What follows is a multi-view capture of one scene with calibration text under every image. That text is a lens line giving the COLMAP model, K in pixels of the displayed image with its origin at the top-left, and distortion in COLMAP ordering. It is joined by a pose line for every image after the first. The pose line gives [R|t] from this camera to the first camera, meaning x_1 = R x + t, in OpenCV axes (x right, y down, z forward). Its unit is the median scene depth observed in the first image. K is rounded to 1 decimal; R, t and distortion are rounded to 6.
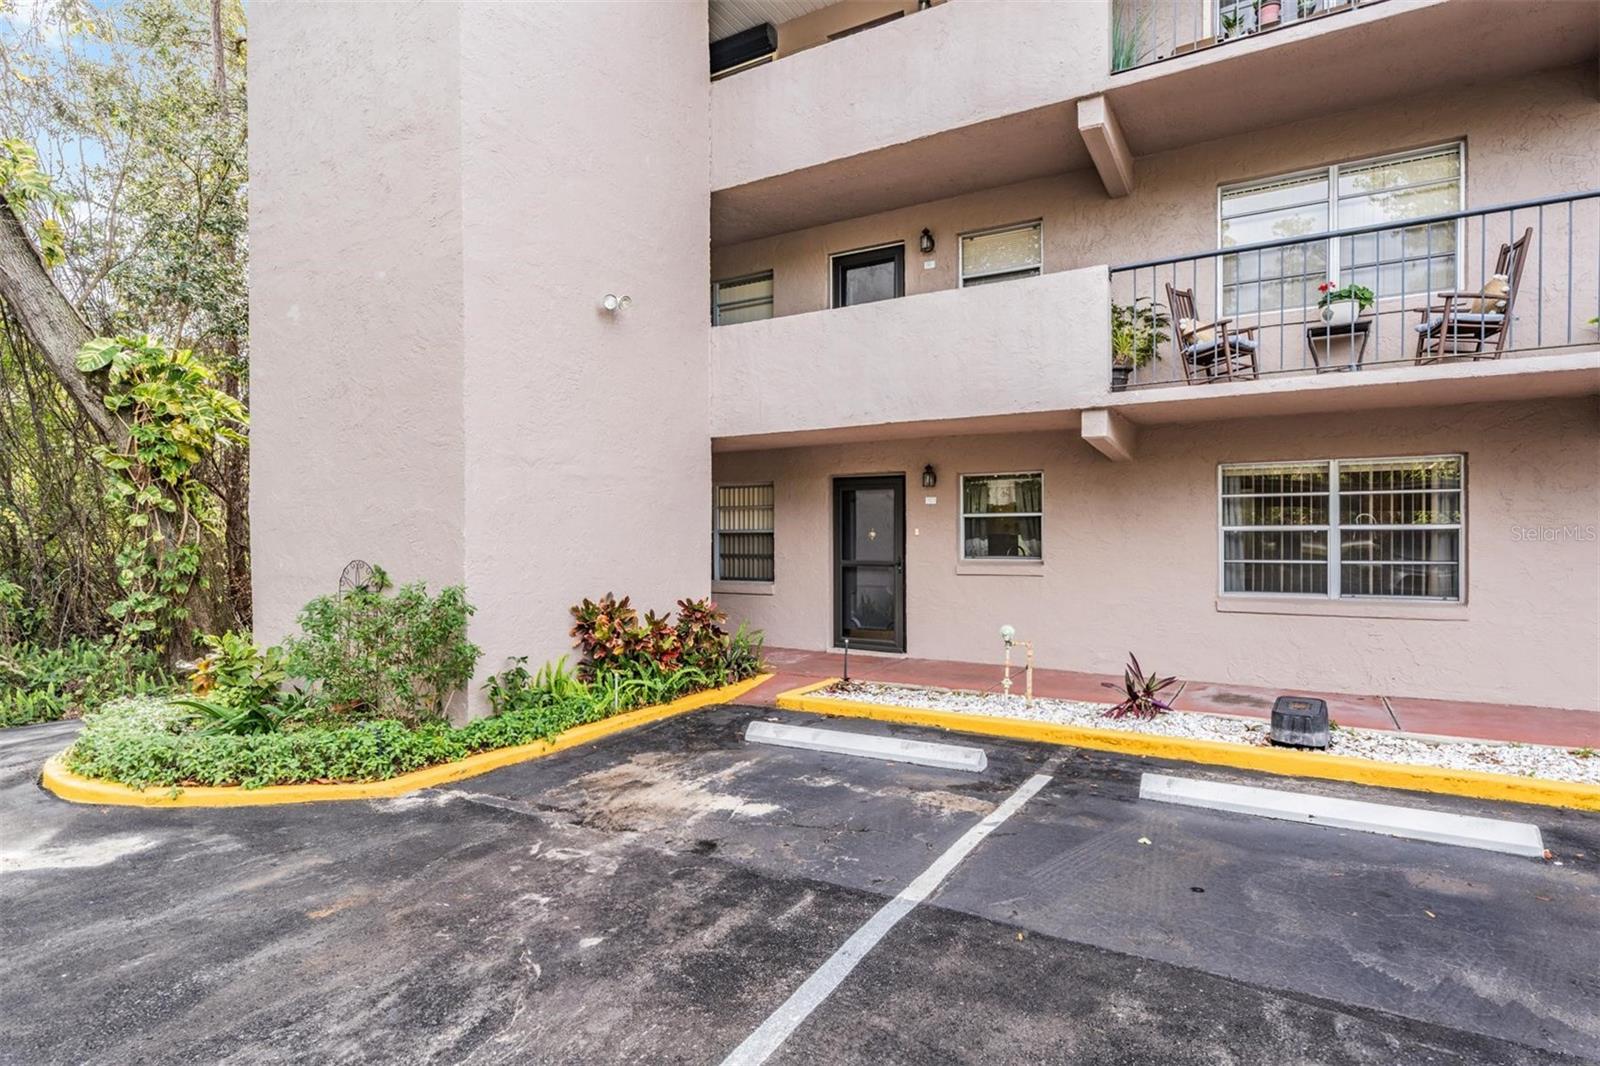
lens RADIAL K [[841.4, 0, 794.7], [0, 841.4, 537.3], [0, 0, 1]] dist [0.001323, 0.000060]
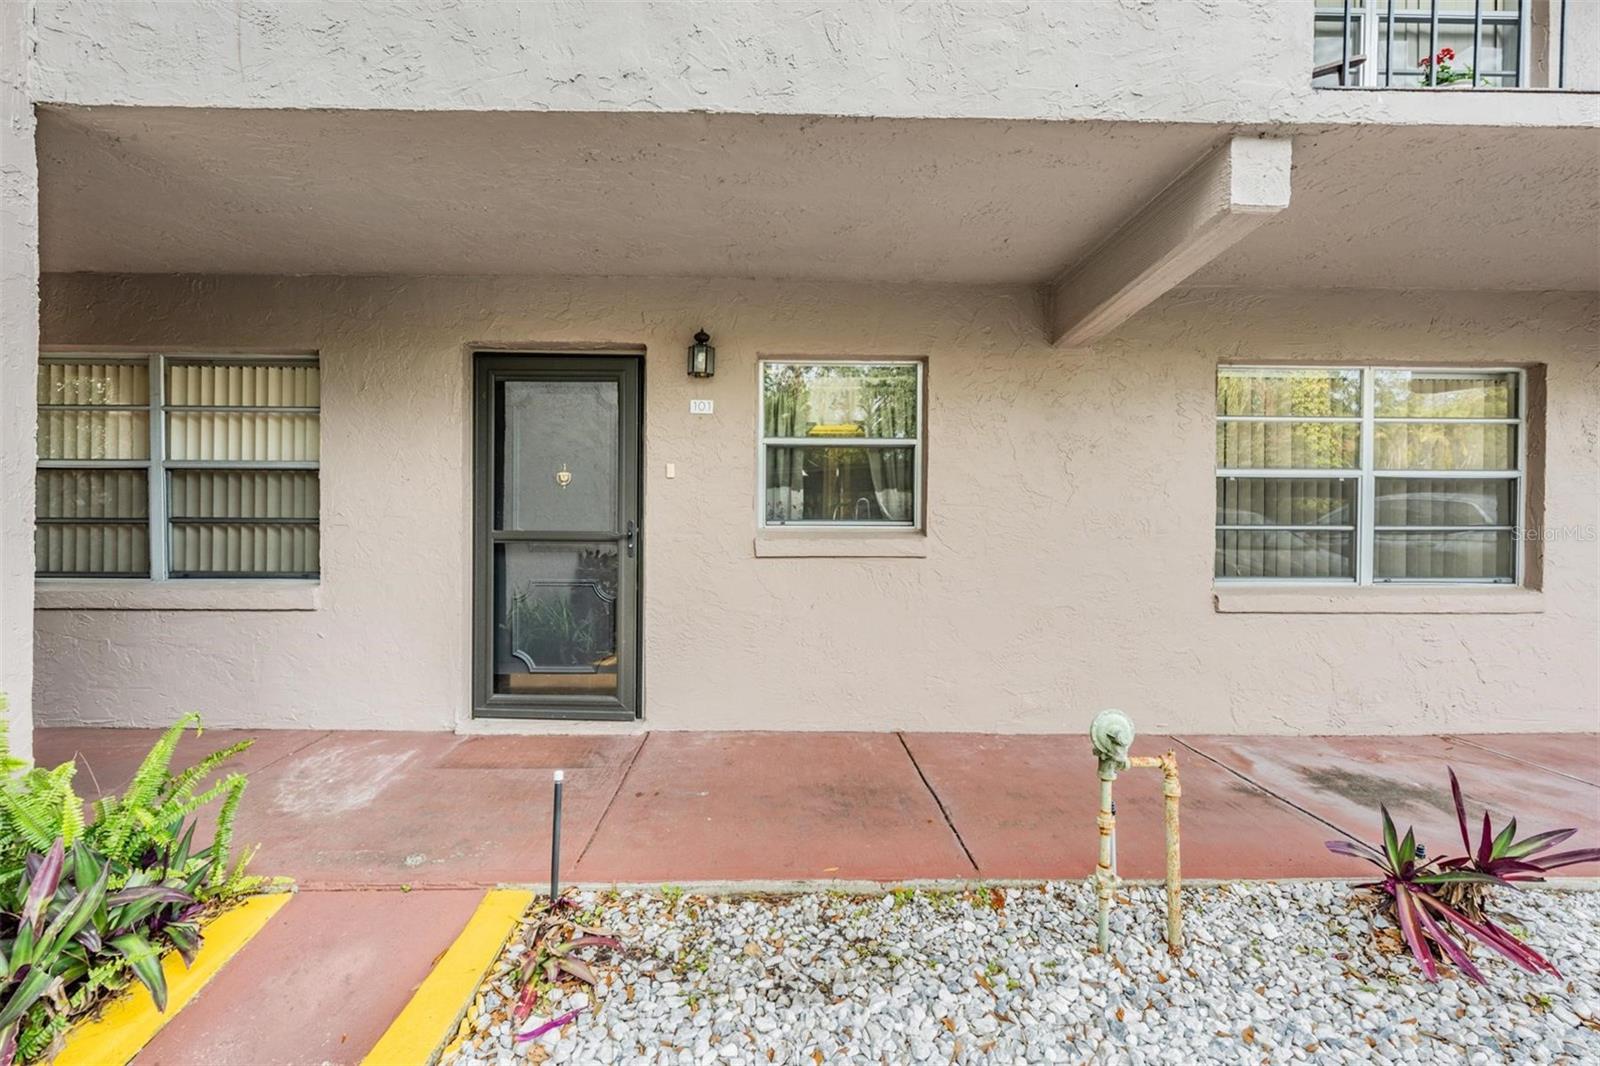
lens RADIAL K [[678.5, 0, 797.1], [0, 678.5, 518.7], [0, 0, 1]] dist [0.000140, 0.000021]
pose [[0.855467, 0.008151, 0.517793, 0.006253], [-0.008035, 0.999965, -0.002467, 0.025361], [-0.517795, -0.002050, 0.855502, 0.732677]]
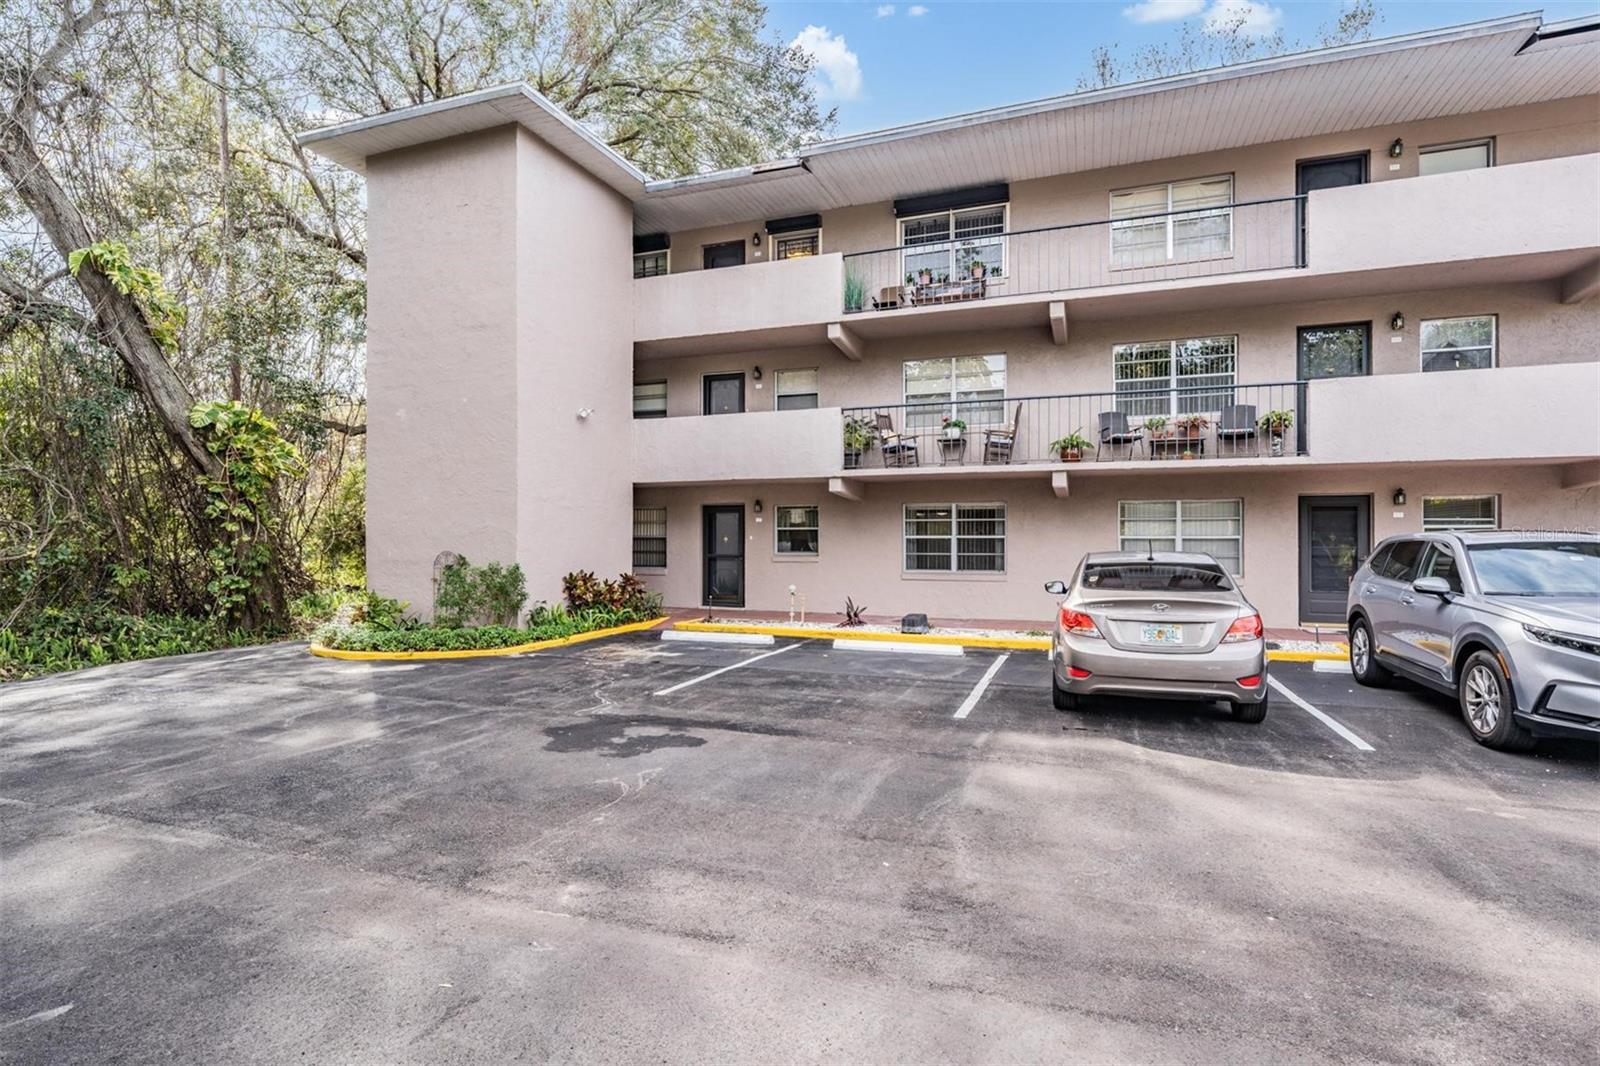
lens RADIAL K [[783.3, 0, 800.0], [0, 783.3, 533.0], [0, 0, 1]] dist [0.001391, 0.000113]
pose [[0.984028, 0.006743, 0.177885, -0.051921], [-0.004679, 0.999917, -0.012022, 0.003311], [-0.177952, 0.010997, 0.983978, -0.726449]]
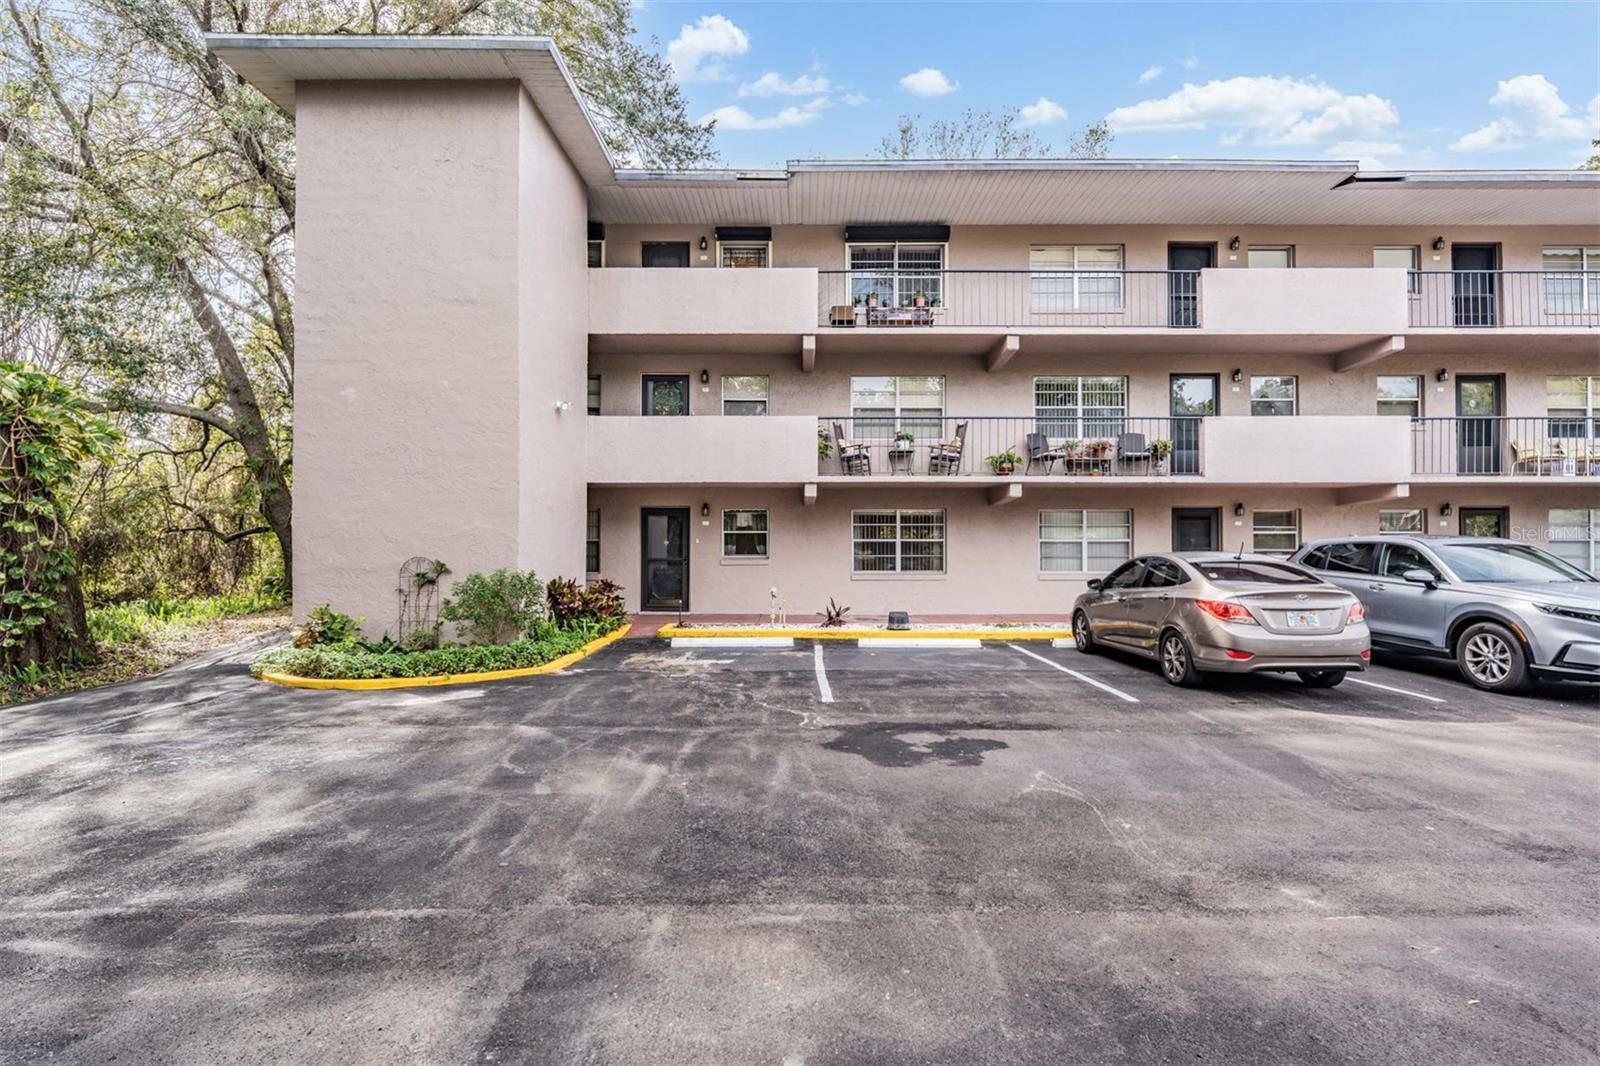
lens RADIAL K [[742.4, 0, 796.5], [0, 742.4, 525.8], [0, 0, 1]] dist [0.001883, 0.000266]
pose [[0.861672, 0.015900, 0.507217, -0.533394], [-0.001935, 0.999605, -0.028048, 0.005371], [-0.507463, 0.023186, 0.861362, -0.499453]]
